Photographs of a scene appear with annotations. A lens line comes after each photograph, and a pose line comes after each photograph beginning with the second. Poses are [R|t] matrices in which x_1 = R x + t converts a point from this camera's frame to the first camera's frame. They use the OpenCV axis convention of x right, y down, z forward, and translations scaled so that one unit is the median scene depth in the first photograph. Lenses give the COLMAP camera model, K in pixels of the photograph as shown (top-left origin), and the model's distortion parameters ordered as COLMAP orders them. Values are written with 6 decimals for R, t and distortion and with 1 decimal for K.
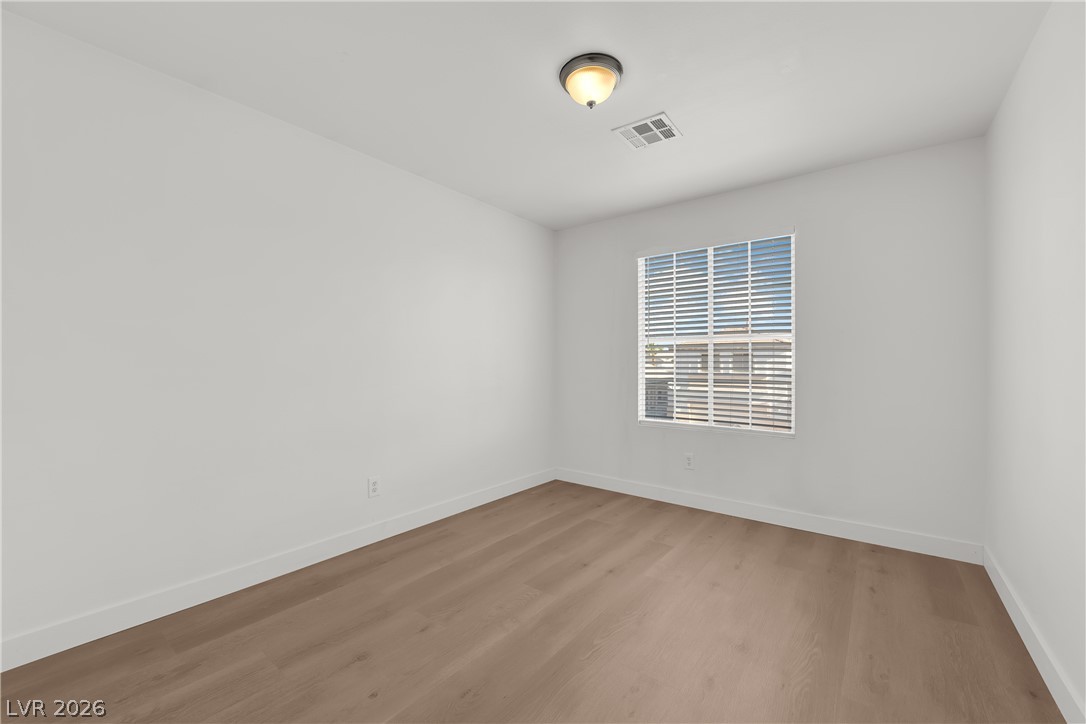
lens RADIAL K [[439.0, 0, 539.0], [0, 439.0, 361.9], [0, 0, 1]] dist [-0.011952, 0.000231]
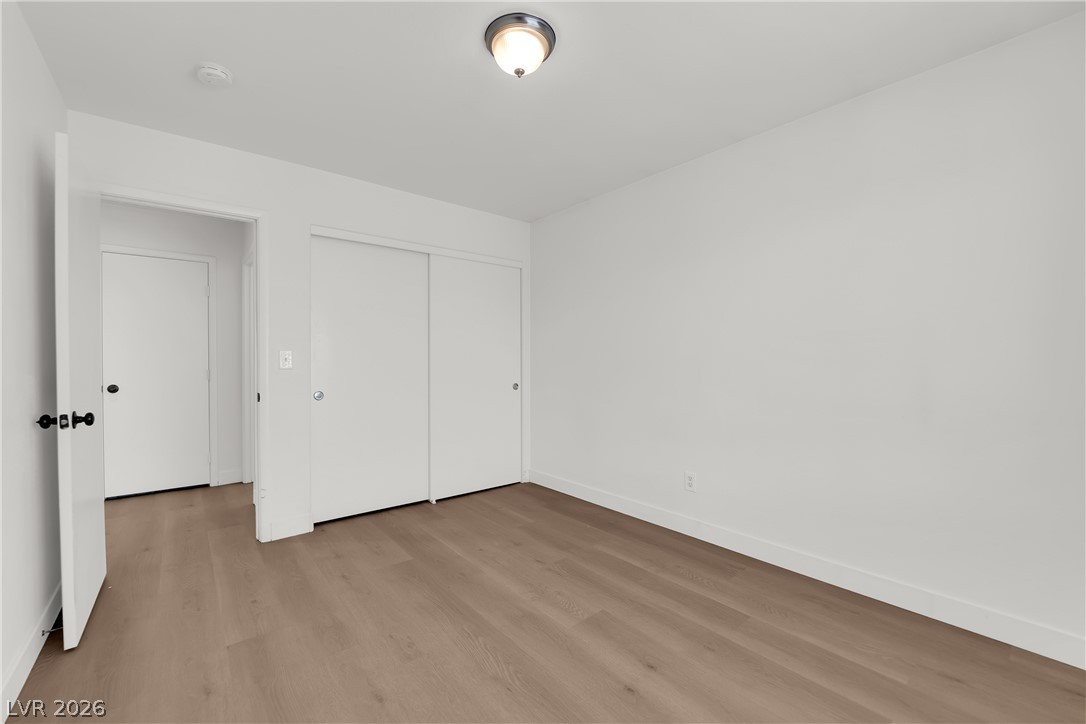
lens RADIAL K [[439.0, 0, 539.1], [0, 439.0, 363.4], [0, 0, 1]] dist [-0.011952, 0.000231]
pose [[-0.220939, 0.001940, -0.975286, 0.788032], [0.000342, 0.999998, 0.001911, 0.006886], [0.975288, 0.000089, -0.220939, 0.990066]]
